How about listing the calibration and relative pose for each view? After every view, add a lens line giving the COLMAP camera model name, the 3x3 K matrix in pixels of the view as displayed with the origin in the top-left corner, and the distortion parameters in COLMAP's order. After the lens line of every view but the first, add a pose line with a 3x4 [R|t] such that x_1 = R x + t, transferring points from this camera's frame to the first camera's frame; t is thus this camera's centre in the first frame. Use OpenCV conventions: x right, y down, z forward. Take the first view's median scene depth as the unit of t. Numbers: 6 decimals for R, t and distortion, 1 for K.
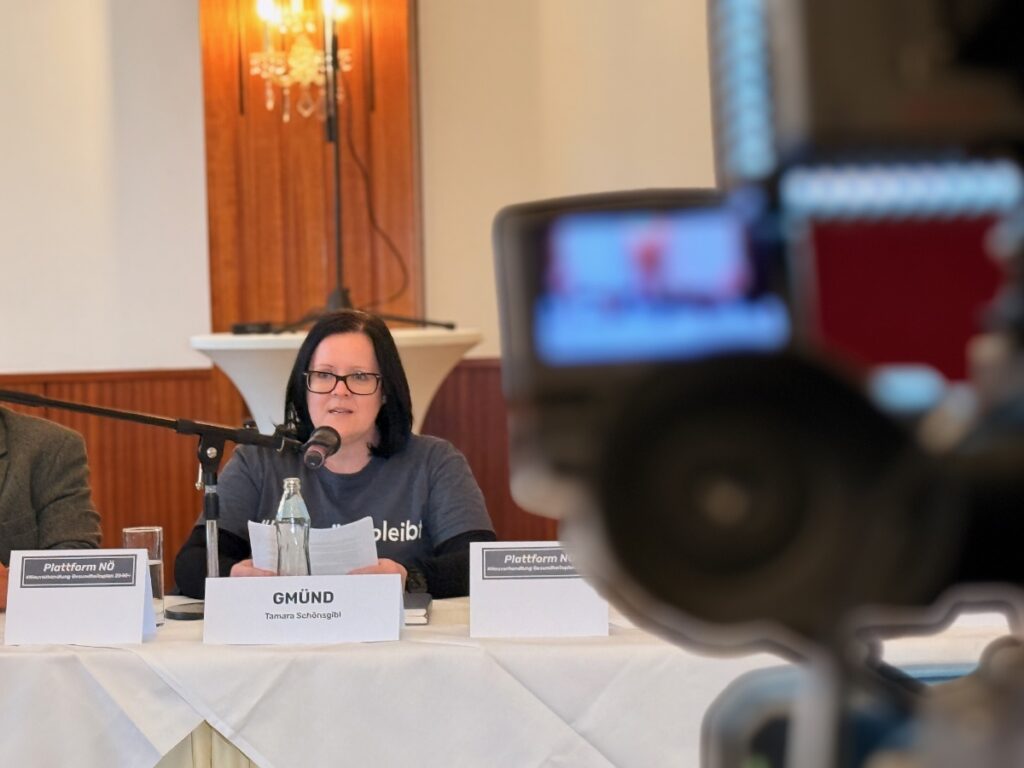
lens RADIAL K [[2935.4, 0, 509.3], [0, 2935.4, 375.8], [0, 0, 1]] dist [-0.023397, 0.000000]
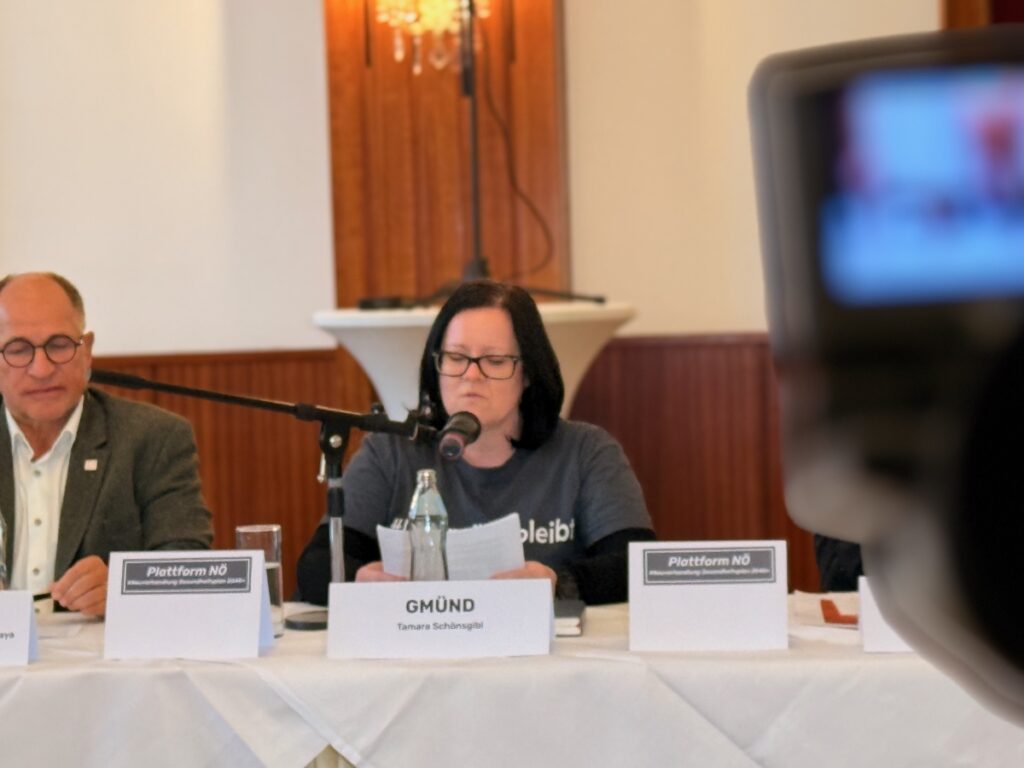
lens RADIAL K [[2935.4, 0, 509.1], [0, 2935.4, 386.0], [0, 0, 1]] dist [-0.023397, 0.000000]
pose [[0.999044, -0.003959, -0.043528, -0.010724], [0.004292, 0.999962, 0.007569, 0.003049], [0.043497, -0.007748, 0.999024, 0.119660]]
